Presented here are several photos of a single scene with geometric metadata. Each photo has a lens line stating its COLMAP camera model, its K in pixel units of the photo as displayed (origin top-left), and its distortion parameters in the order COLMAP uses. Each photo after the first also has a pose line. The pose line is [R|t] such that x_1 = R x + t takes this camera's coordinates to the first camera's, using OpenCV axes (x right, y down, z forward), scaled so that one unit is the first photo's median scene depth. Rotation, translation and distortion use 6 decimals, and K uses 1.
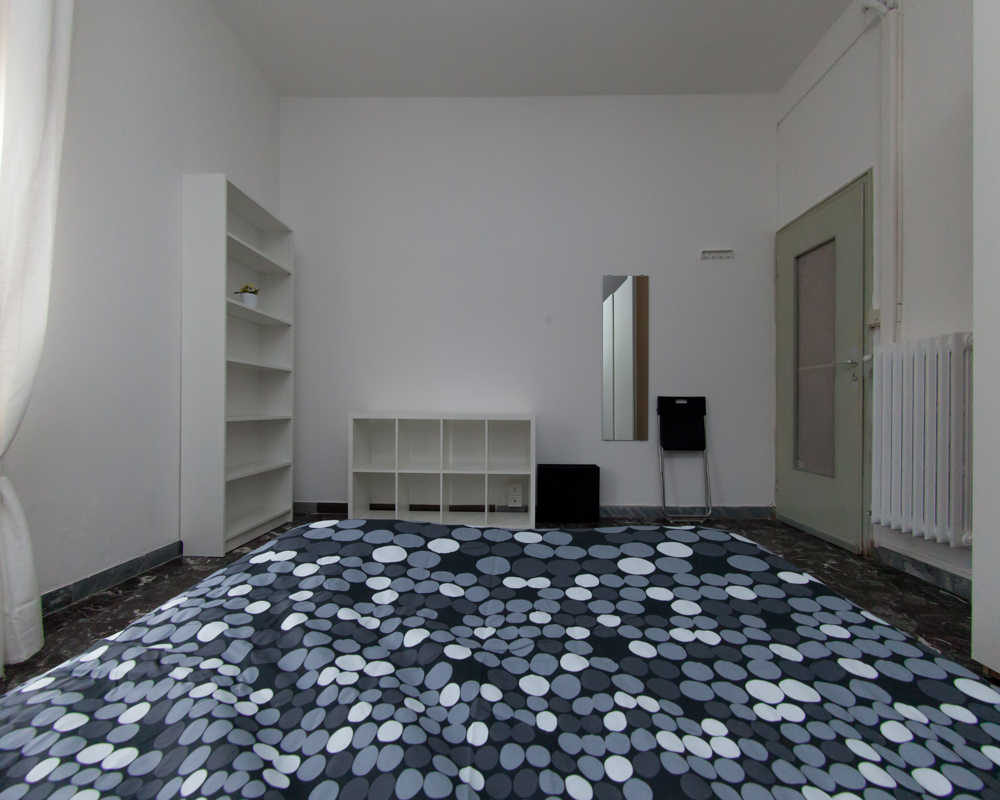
lens RADIAL K [[399.7, 0, 502.3], [0, 399.7, 409.9], [0, 0, 1]] dist [-0.005085, -0.000680]
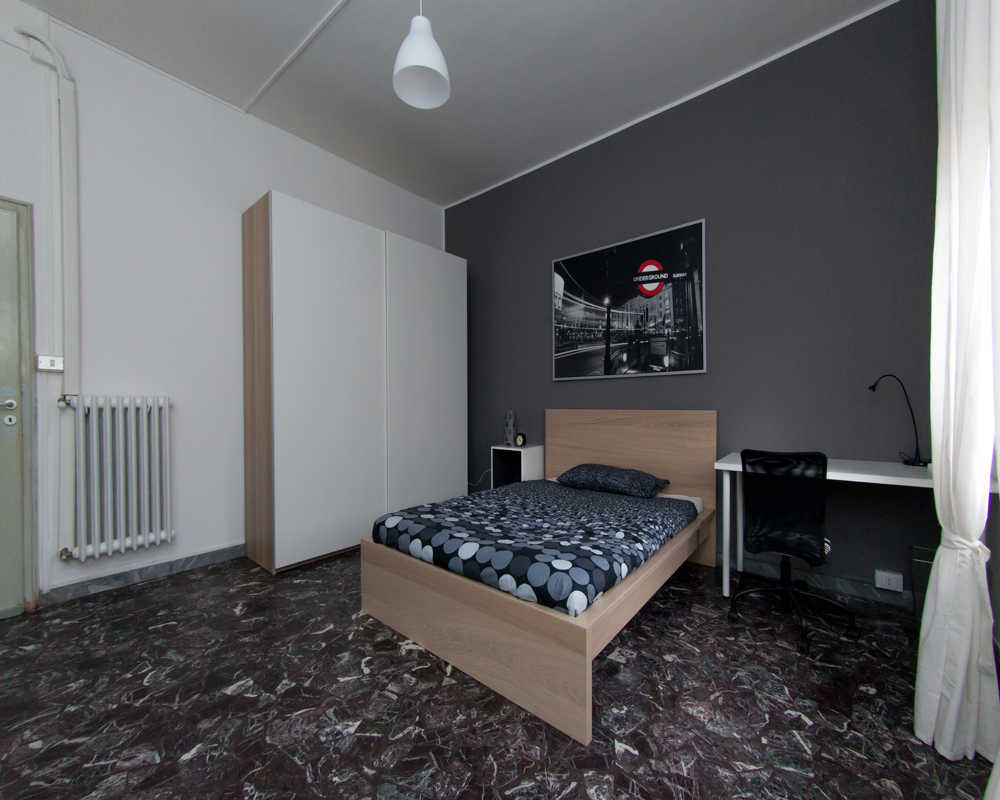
lens RADIAL K [[399.7, 0, 500.3], [0, 399.7, 401.7], [0, 0, 1]] dist [-0.005085, -0.000680]
pose [[-0.790436, -0.005545, 0.612520, -1.329967], [0.000080, 0.999958, 0.009155, -0.333643], [-0.612545, 0.007285, -0.790402, 2.633458]]
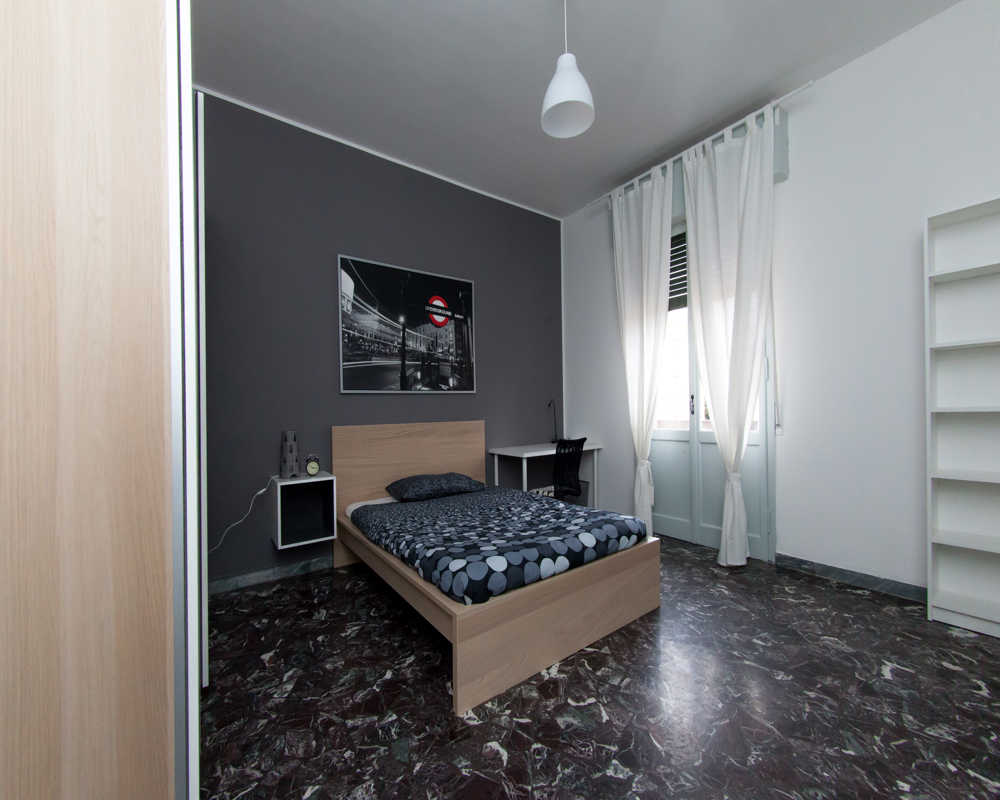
lens RADIAL K [[399.7, 0, 500.8], [0, 399.7, 404.4], [0, 0, 1]] dist [-0.005085, -0.000680]
pose [[-0.780790, -0.000818, -0.624793, 1.689732], [0.008804, 0.999885, -0.012311, -0.353069], [0.624732, -0.015113, -0.780693, 2.701517]]
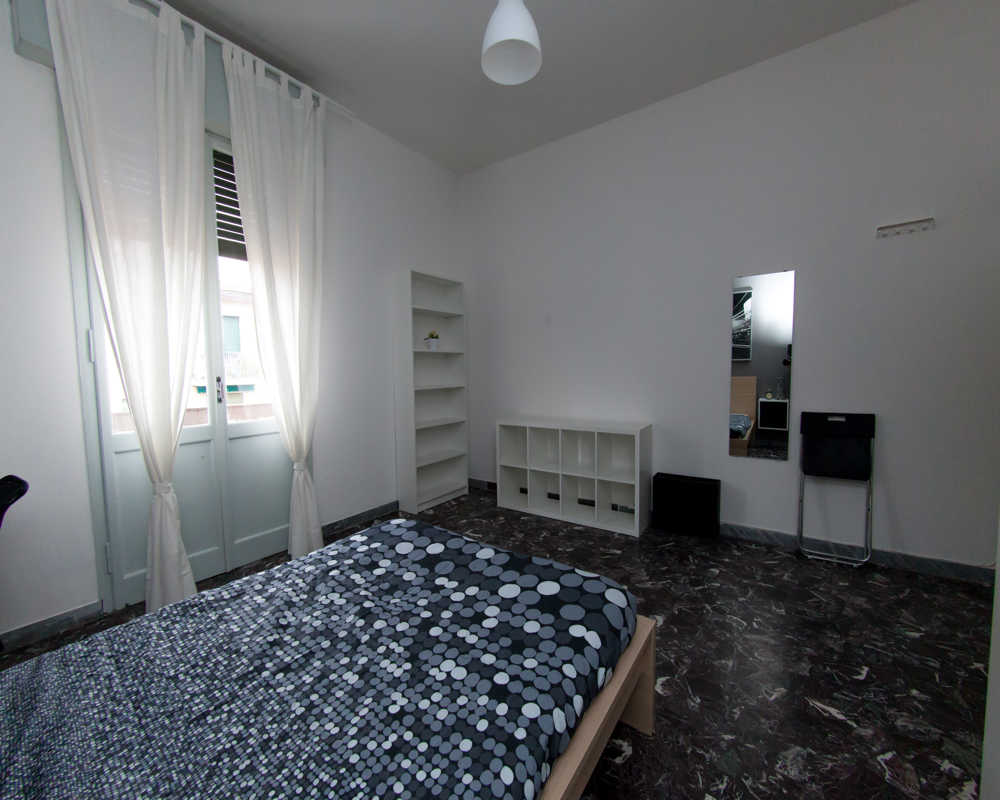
lens RADIAL K [[399.7, 0, 500.1], [0, 399.7, 398.1], [0, 0, 1]] dist [-0.005085, -0.000680]
pose [[0.832837, 0.013637, -0.553350, 1.120823], [0.021281, 0.998168, 0.056630, -0.438339], [0.553109, -0.058939, 0.831022, -0.267214]]
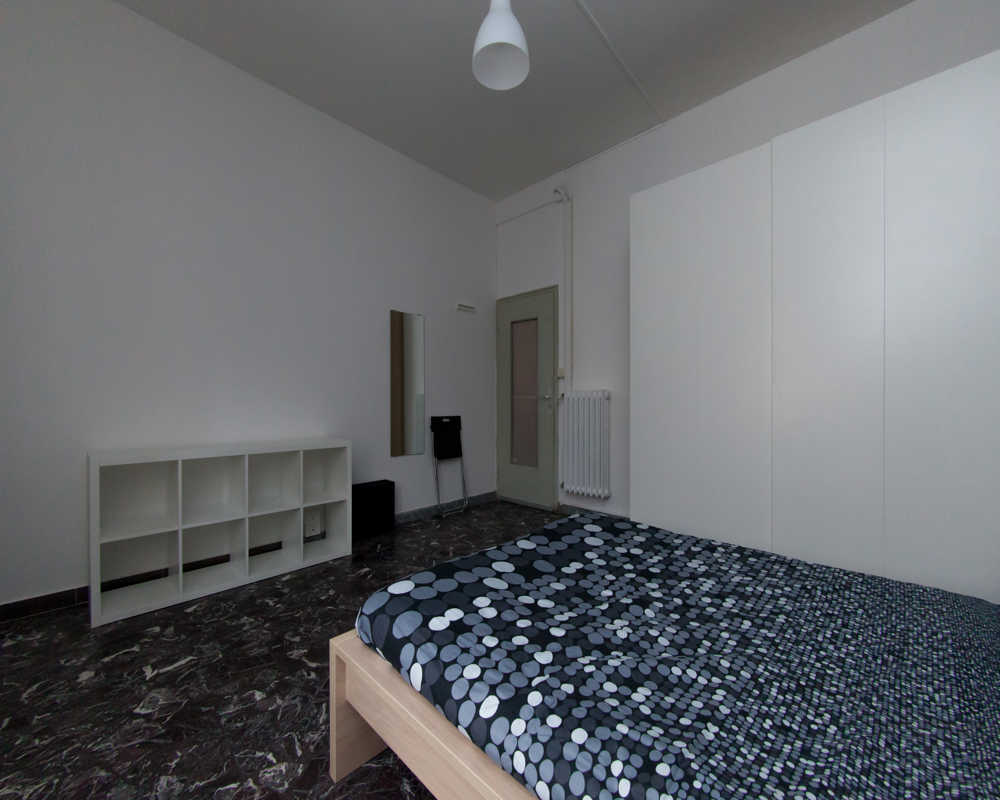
lens RADIAL K [[399.7, 0, 508.1], [0, 399.7, 401.8], [0, 0, 1]] dist [-0.005085, -0.000680]
pose [[0.654339, -0.003741, 0.756192, -1.279077], [0.008166, 0.999964, -0.002120, -0.247391], [-0.756157, 0.007562, 0.654346, 0.080816]]
